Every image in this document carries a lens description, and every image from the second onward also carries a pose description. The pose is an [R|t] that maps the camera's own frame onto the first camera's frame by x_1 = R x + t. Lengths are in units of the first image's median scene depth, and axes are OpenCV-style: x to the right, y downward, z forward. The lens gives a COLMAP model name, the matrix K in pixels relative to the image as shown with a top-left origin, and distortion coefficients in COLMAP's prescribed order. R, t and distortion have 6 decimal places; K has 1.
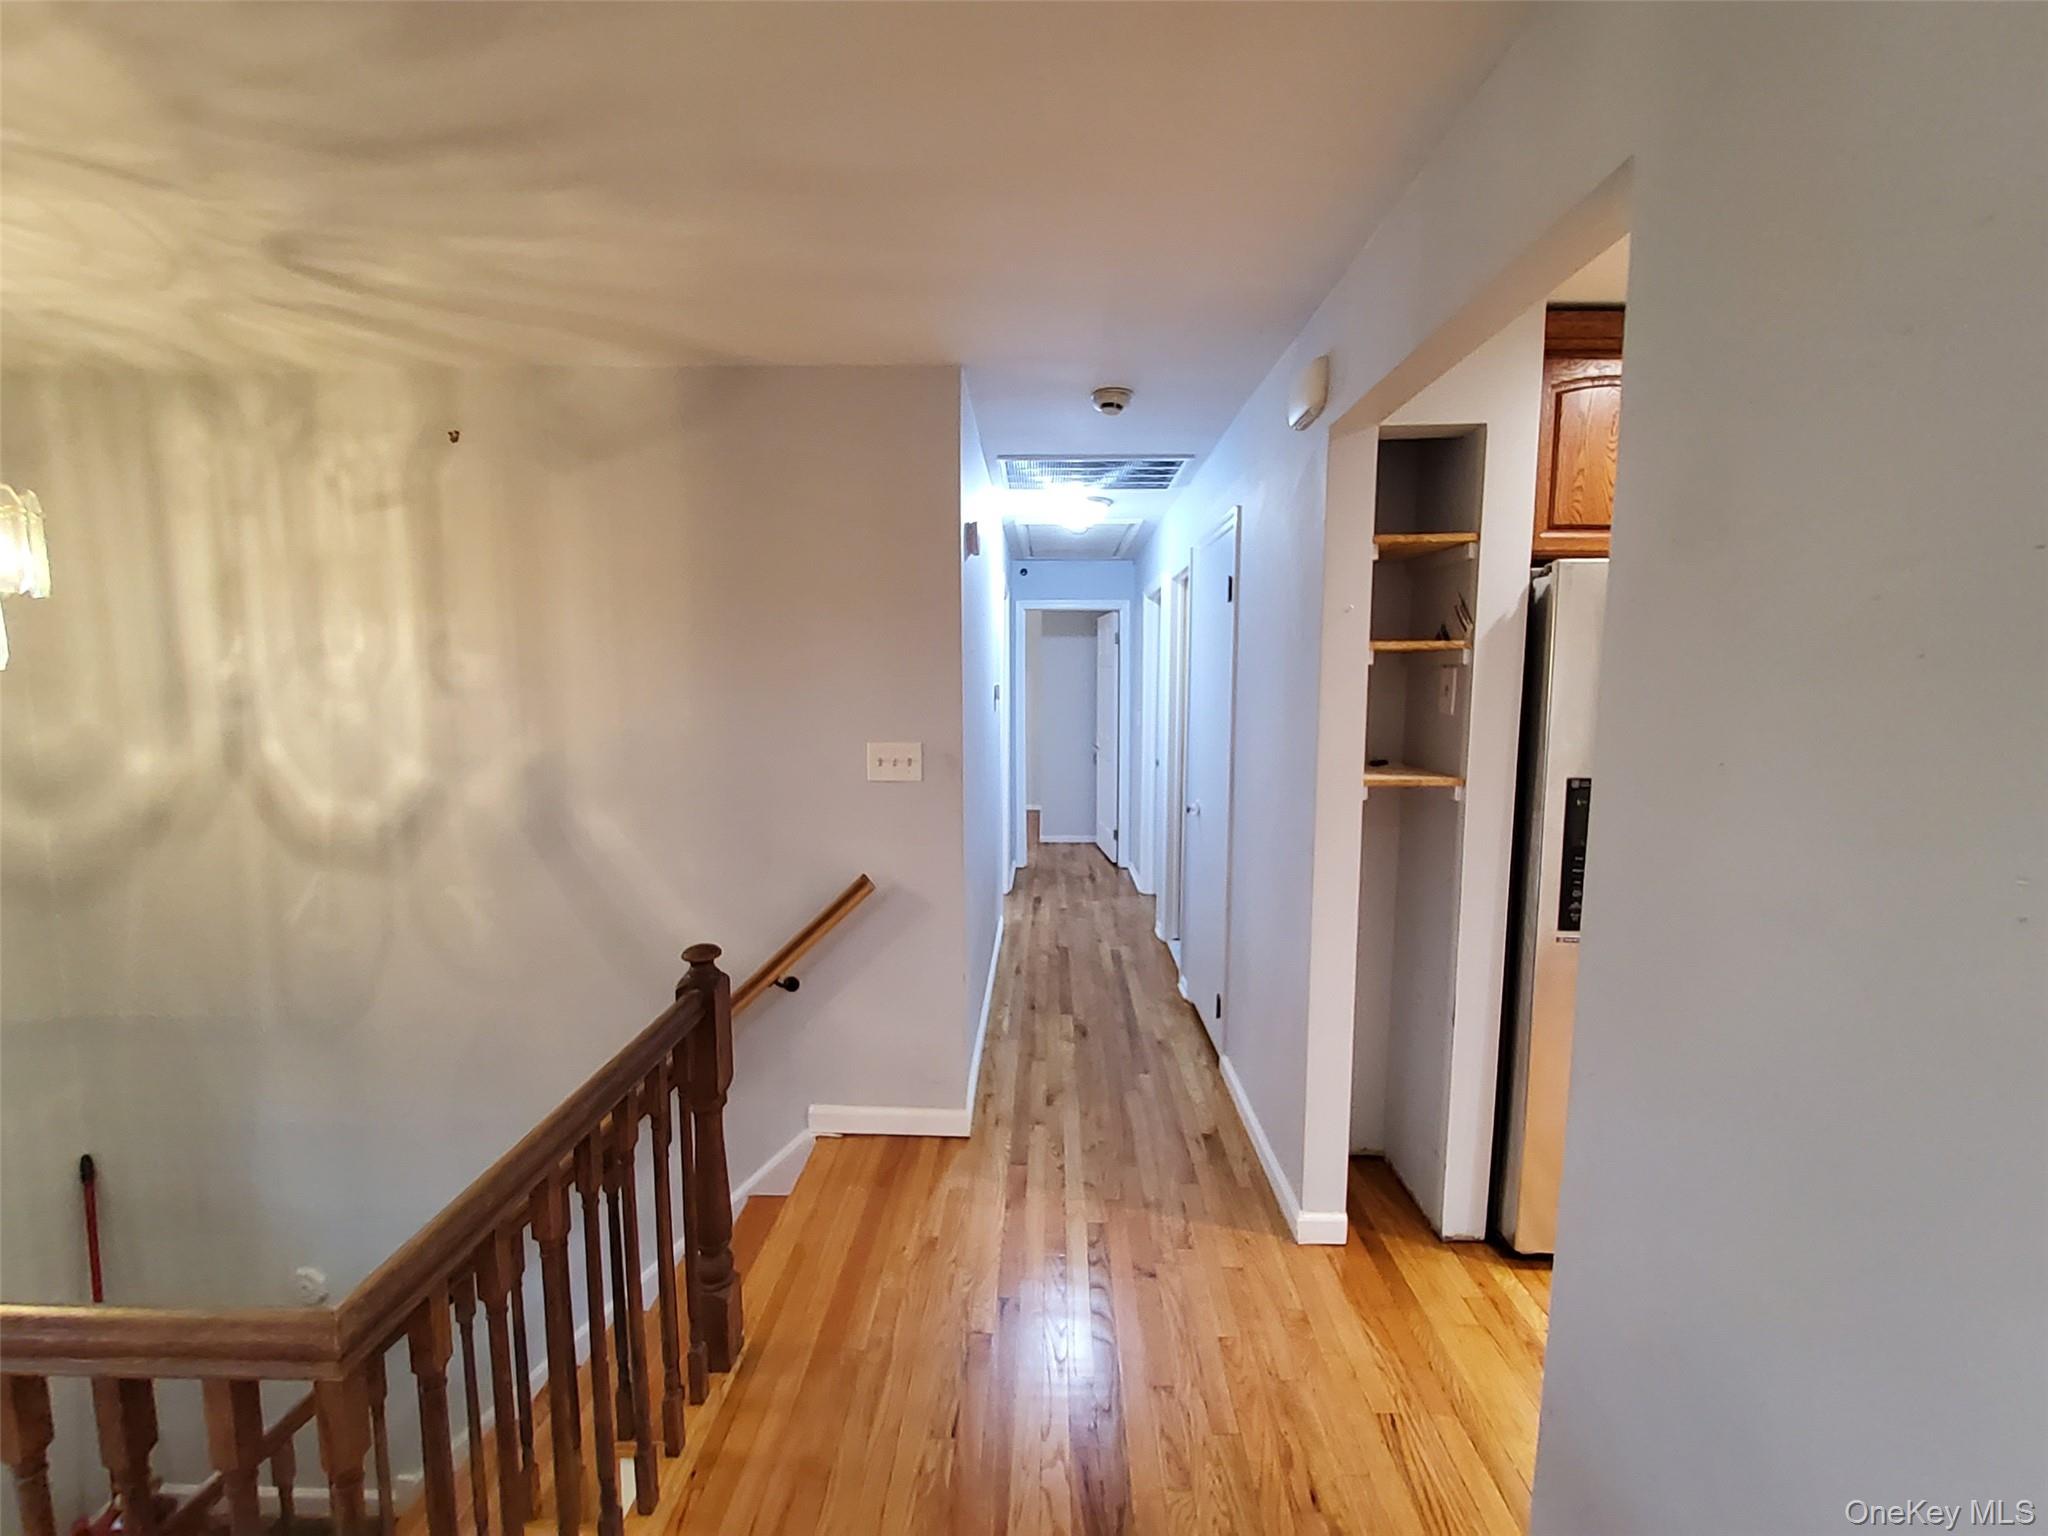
lens RADIAL K [[815.1, 0, 1014.1], [0, 815.1, 761.9], [0, 0, 1]] dist [-0.005648, -0.000951]
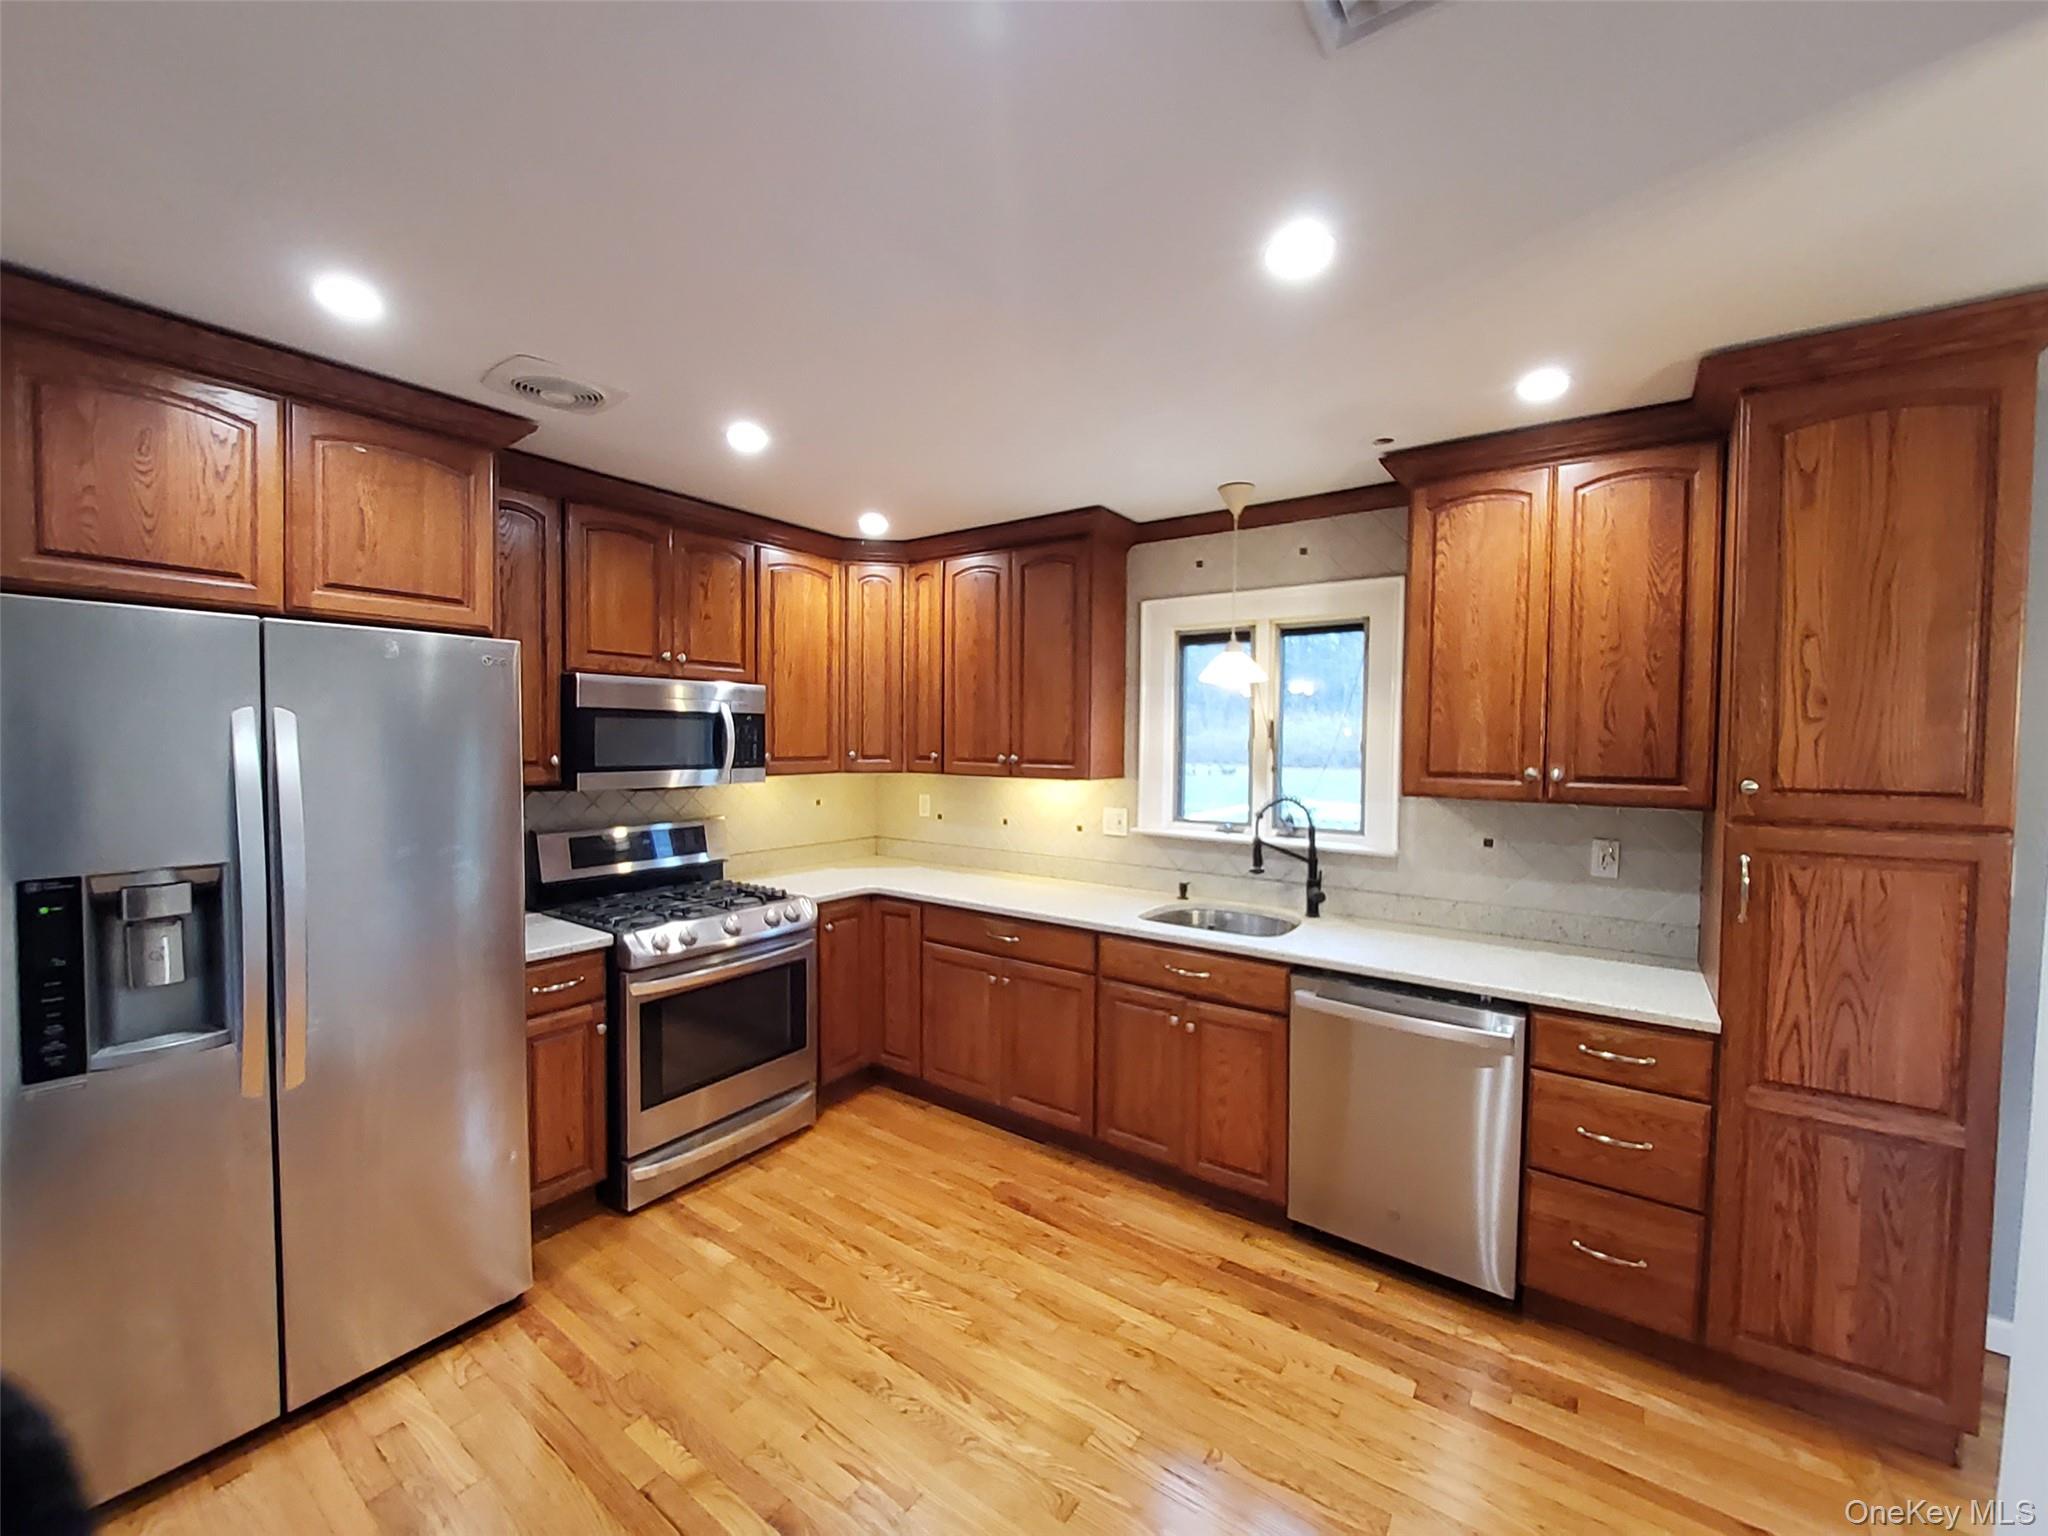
lens RADIAL K [[815.1, 0, 1023.1], [0, 815.1, 767.4], [0, 0, 1]] dist [-0.005648, -0.000951]
pose [[0.563196, -0.021688, 0.826039, 0.549764], [0.072765, 0.997074, -0.023433, 0.000439], [-0.823113, 0.073304, 0.563126, -0.180574]]
